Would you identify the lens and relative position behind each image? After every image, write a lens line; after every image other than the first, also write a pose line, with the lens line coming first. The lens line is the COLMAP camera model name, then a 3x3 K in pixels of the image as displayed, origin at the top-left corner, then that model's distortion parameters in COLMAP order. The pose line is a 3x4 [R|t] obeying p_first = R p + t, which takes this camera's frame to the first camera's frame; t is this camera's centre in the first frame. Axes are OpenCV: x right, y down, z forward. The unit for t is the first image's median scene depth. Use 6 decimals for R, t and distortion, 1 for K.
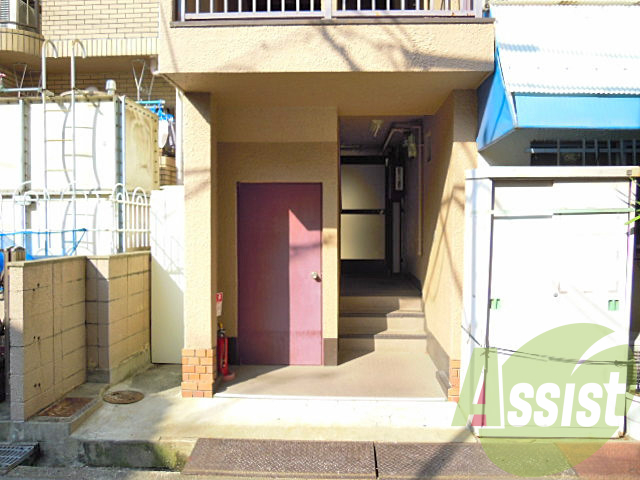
lens RADIAL K [[530.0, 0, 320.0], [0, 530.0, 240.0], [0, 0, 1]] dist [-0.070489, -0.001794]
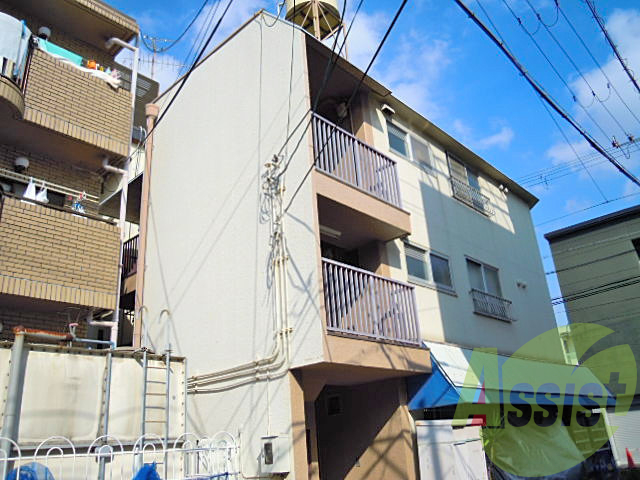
lens RADIAL K [[527.2, 0, 320.0], [0, 527.2, 240.0], [0, 0, 1]] dist [-0.002132, 0.000101]
pose [[0.641488, 0.238543, 0.729102, -1.455553], [0.092259, 0.919537, -0.382020, -0.035544], [-0.761565, 0.312328, 0.567865, -0.042406]]
